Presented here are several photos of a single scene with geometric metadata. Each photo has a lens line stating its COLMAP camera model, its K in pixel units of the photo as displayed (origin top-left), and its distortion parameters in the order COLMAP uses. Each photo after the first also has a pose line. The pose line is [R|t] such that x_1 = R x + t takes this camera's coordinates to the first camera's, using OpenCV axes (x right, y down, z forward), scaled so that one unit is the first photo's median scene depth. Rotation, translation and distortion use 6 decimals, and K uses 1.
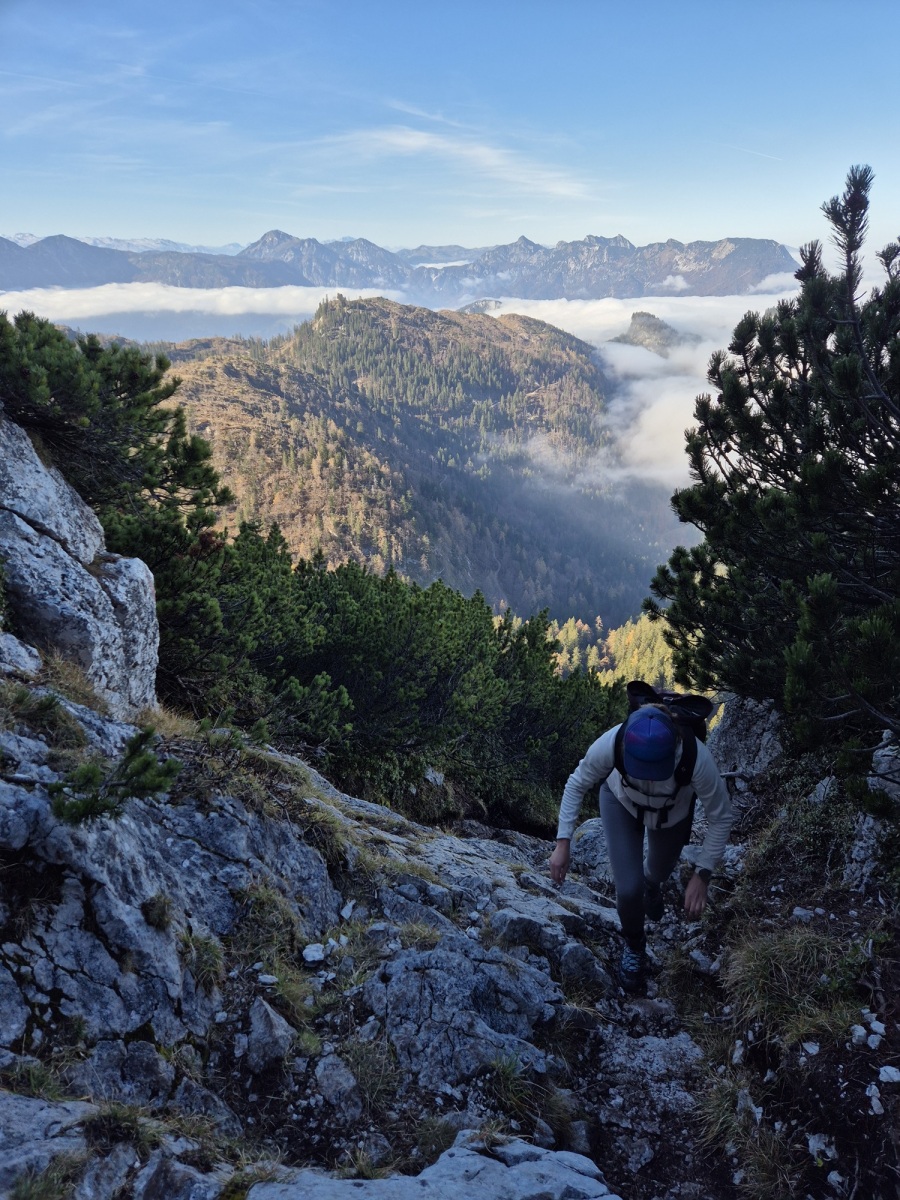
lens RADIAL K [[867.7, 0, 450.0], [0, 867.7, 600.0], [0, 0, 1]] dist [0.035190, 0.000159]
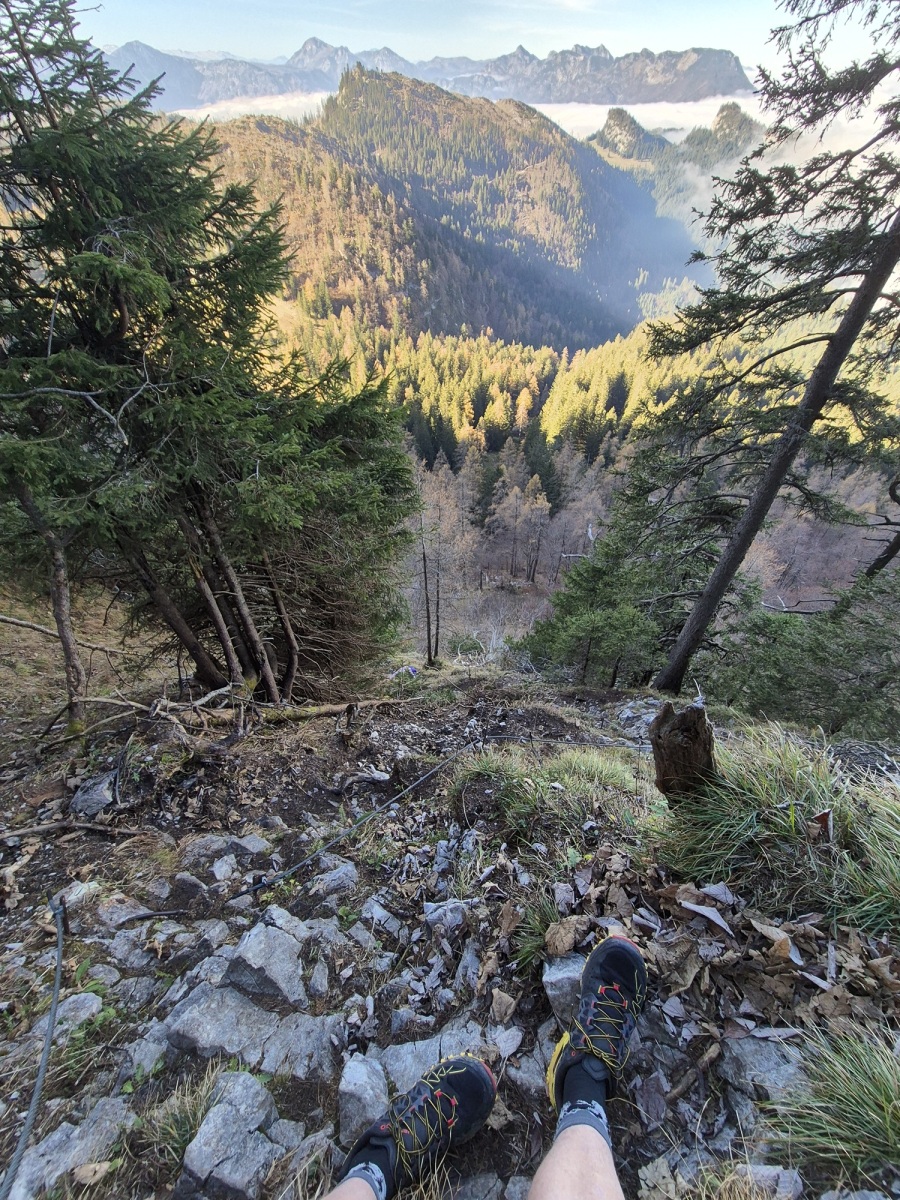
lens RADIAL K [[481.3, 0, 450.0], [0, 481.3, 600.0], [0, 0, 1]] dist [-0.000114, -0.000035]
pose [[0.999711, 0.018754, -0.015053, 0.016429], [-0.012066, 0.932639, 0.360610, 0.079248], [0.020801, -0.360324, 0.932595, 0.164860]]
